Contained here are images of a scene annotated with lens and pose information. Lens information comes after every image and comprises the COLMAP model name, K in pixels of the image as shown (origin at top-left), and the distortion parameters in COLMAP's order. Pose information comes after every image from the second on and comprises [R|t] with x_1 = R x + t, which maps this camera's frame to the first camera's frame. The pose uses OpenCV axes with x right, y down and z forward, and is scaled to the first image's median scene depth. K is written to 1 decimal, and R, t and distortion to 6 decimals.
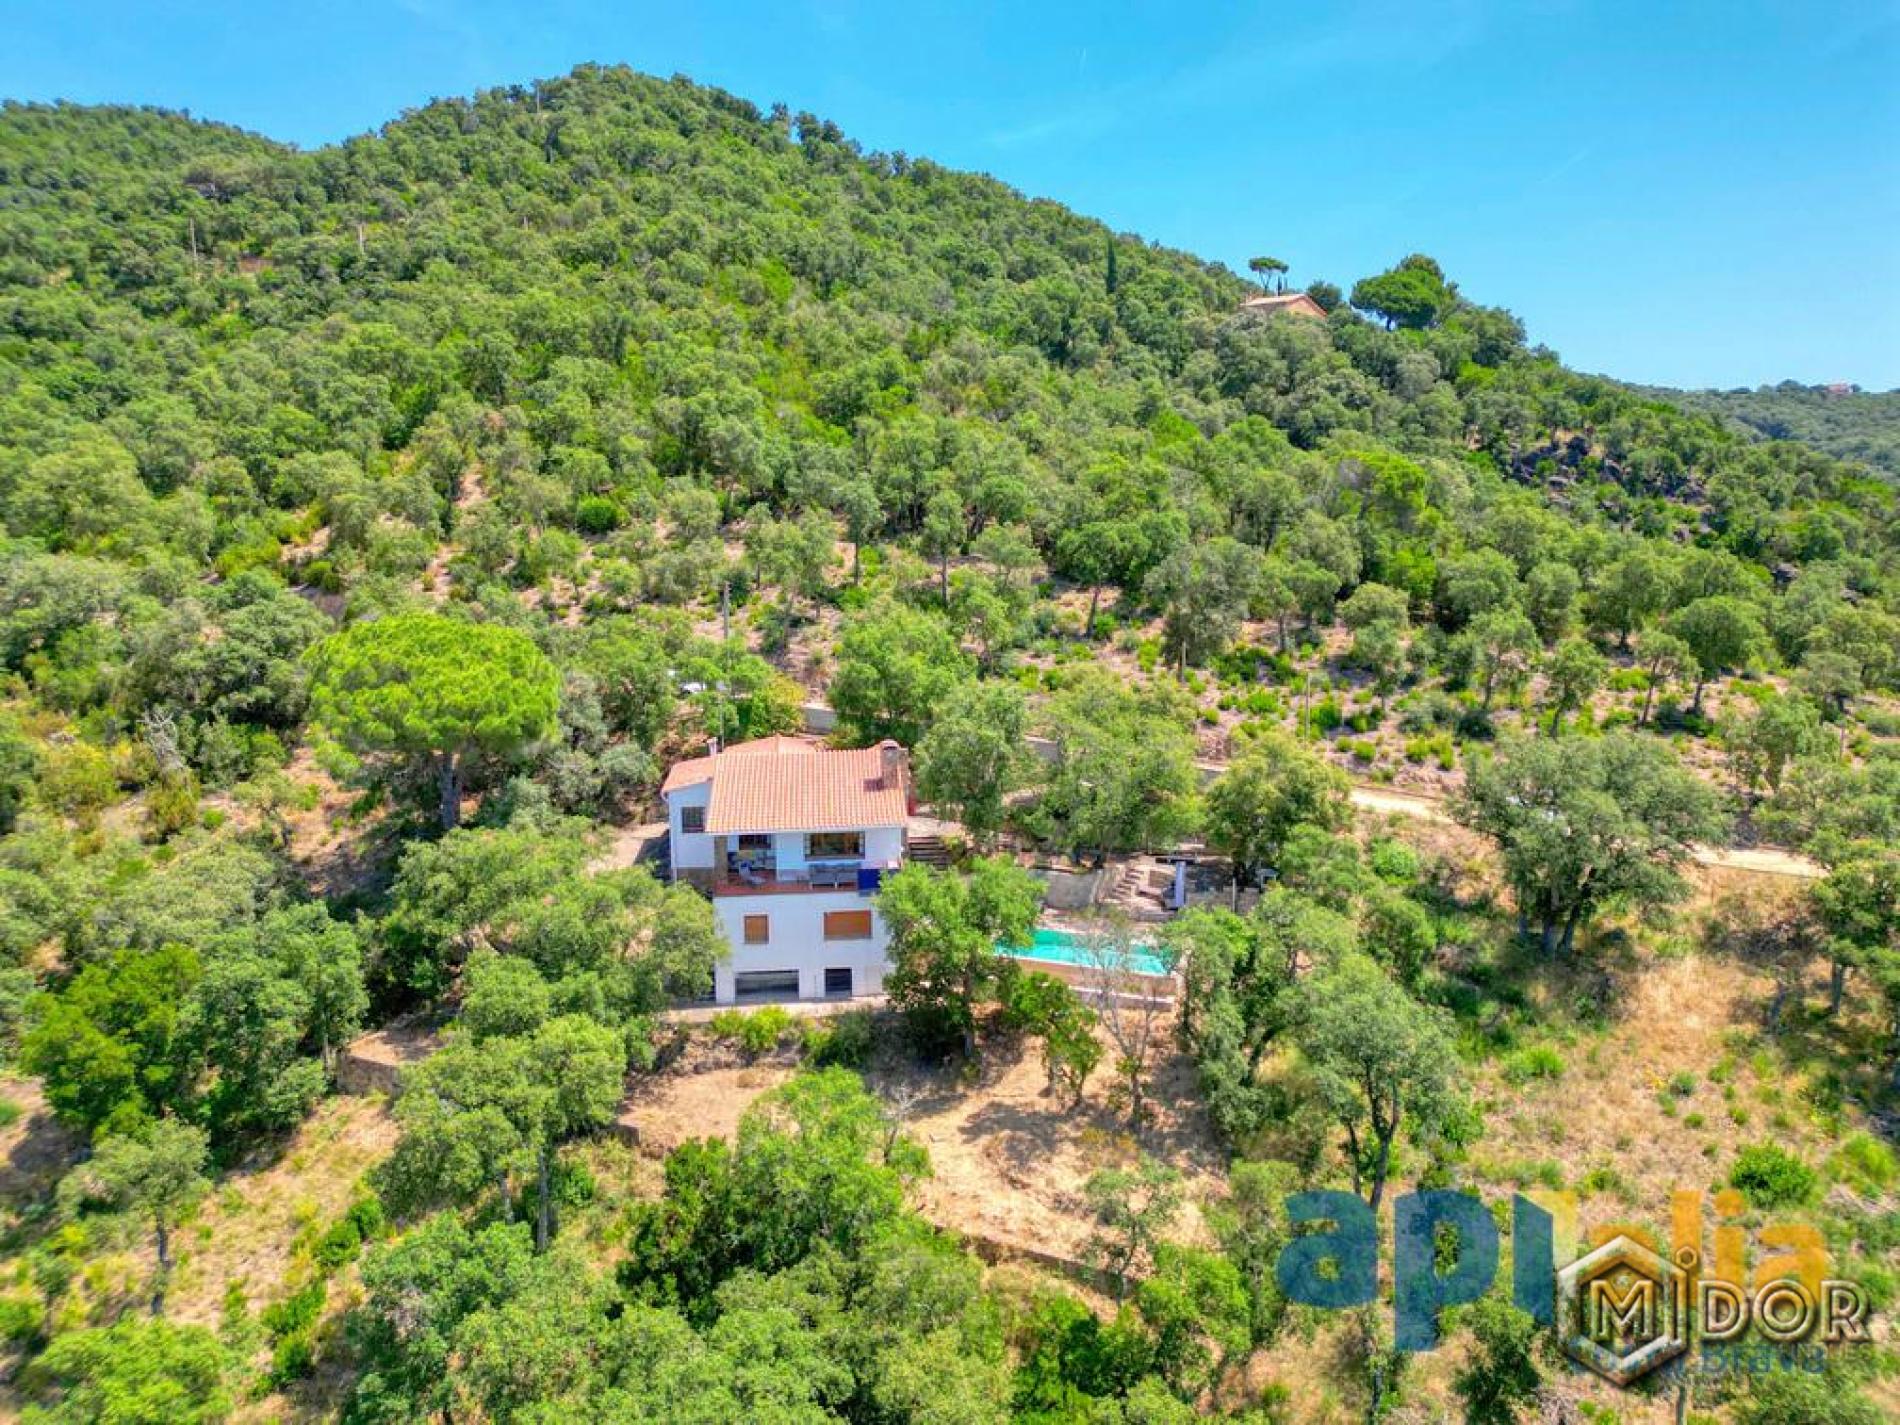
lens RADIAL K [[1331.1, 0, 938.8], [0, 1331.1, 714.2], [0, 0, 1]] dist [0.051930, -0.044340]
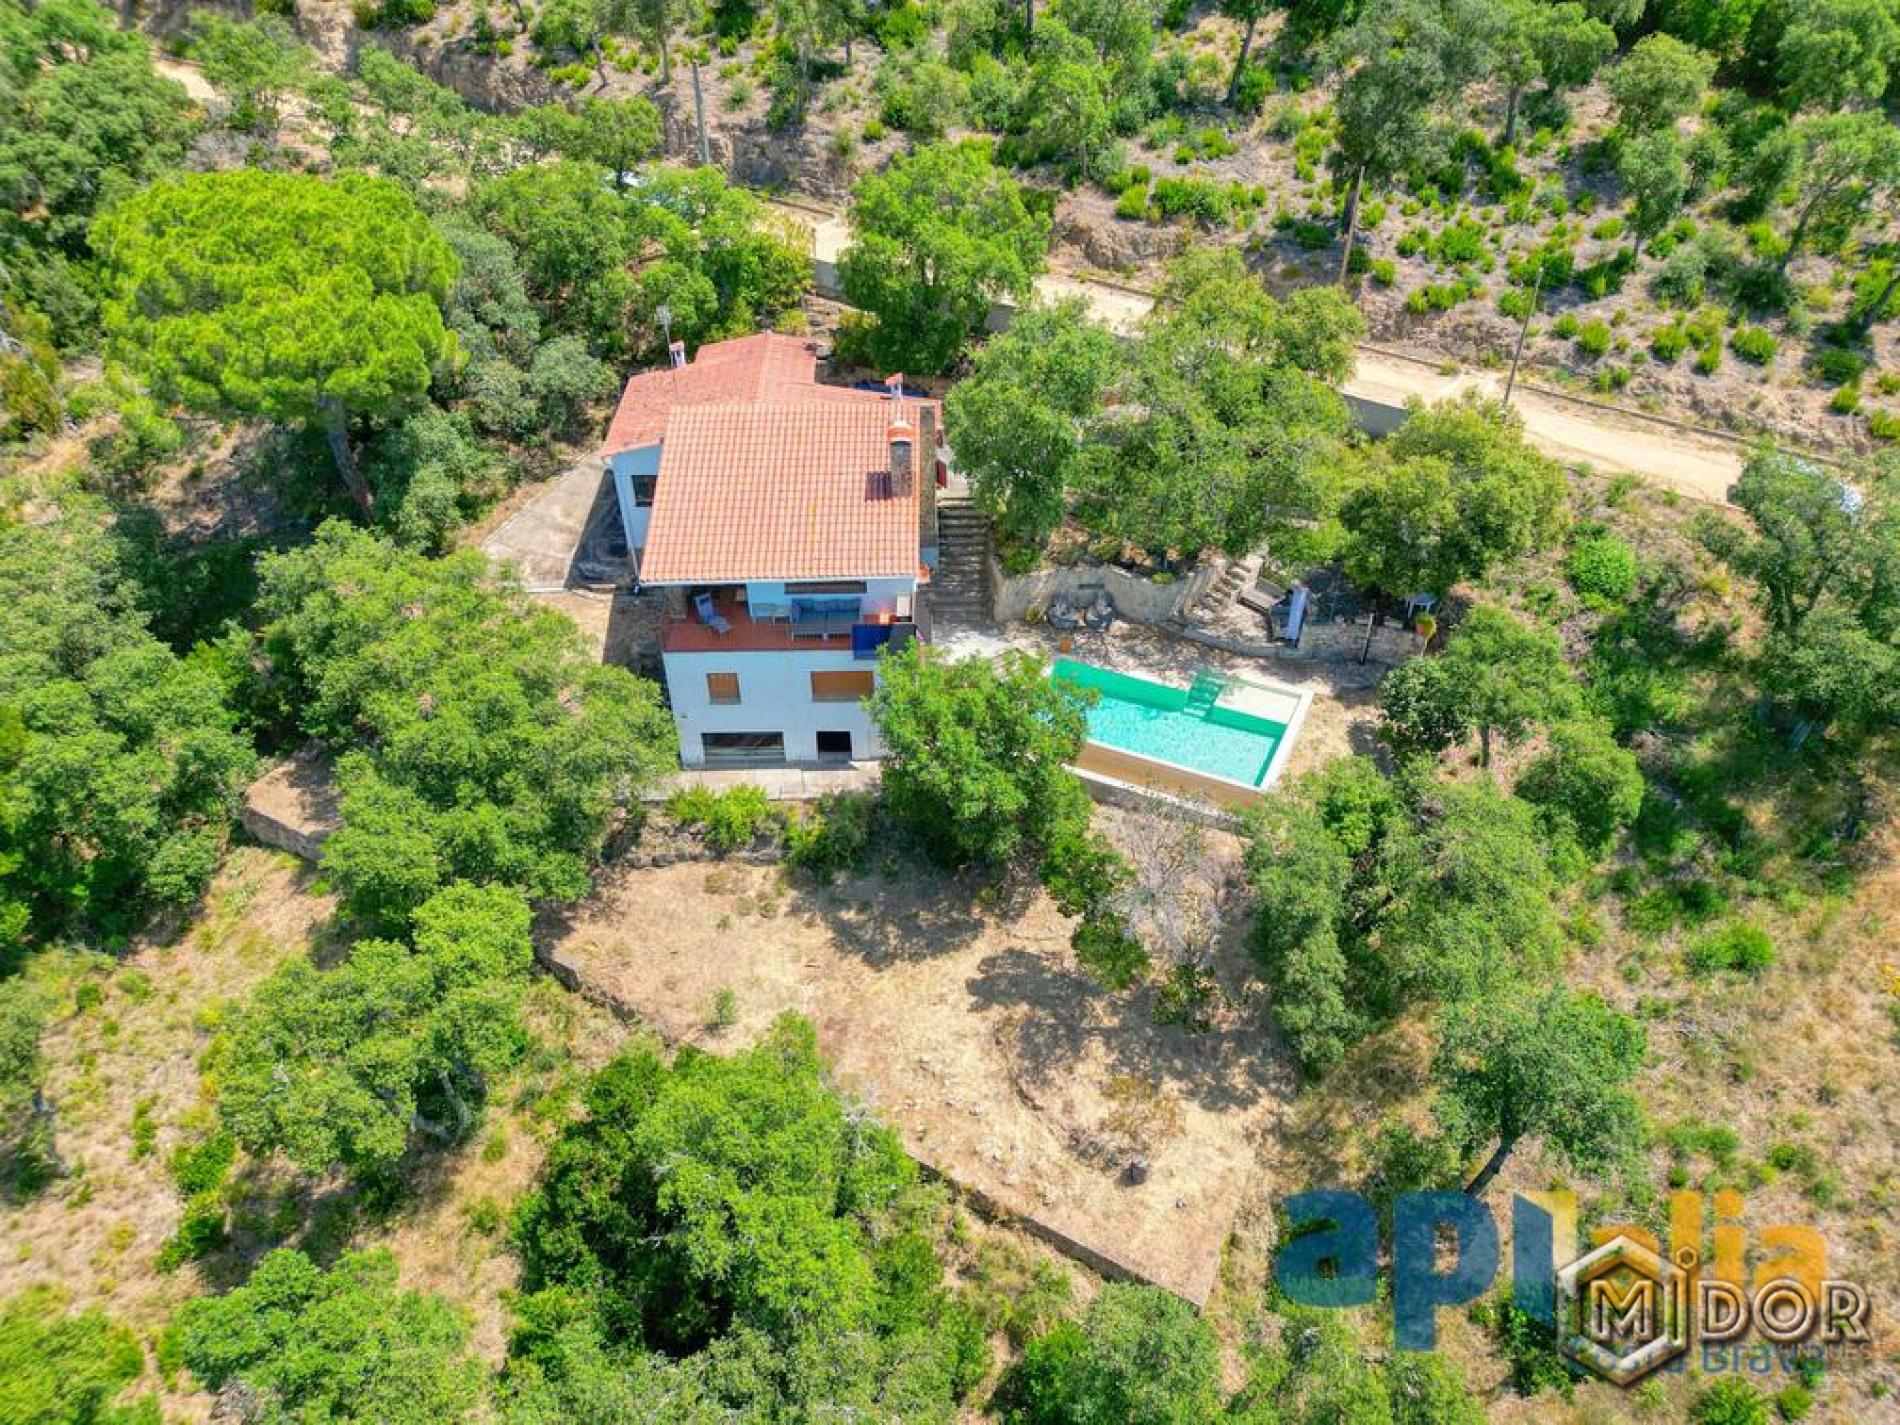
lens RADIAL K [[1331.1, 0, 938.8], [0, 1331.1, 714.2], [0, 0, 1]] dist [0.051930, -0.044340]
pose [[0.996238, 0.050504, -0.070427, 0.040519], [-0.009396, 0.870802, 0.491543, -0.200350], [0.086153, -0.489032, 0.868001, 0.331822]]
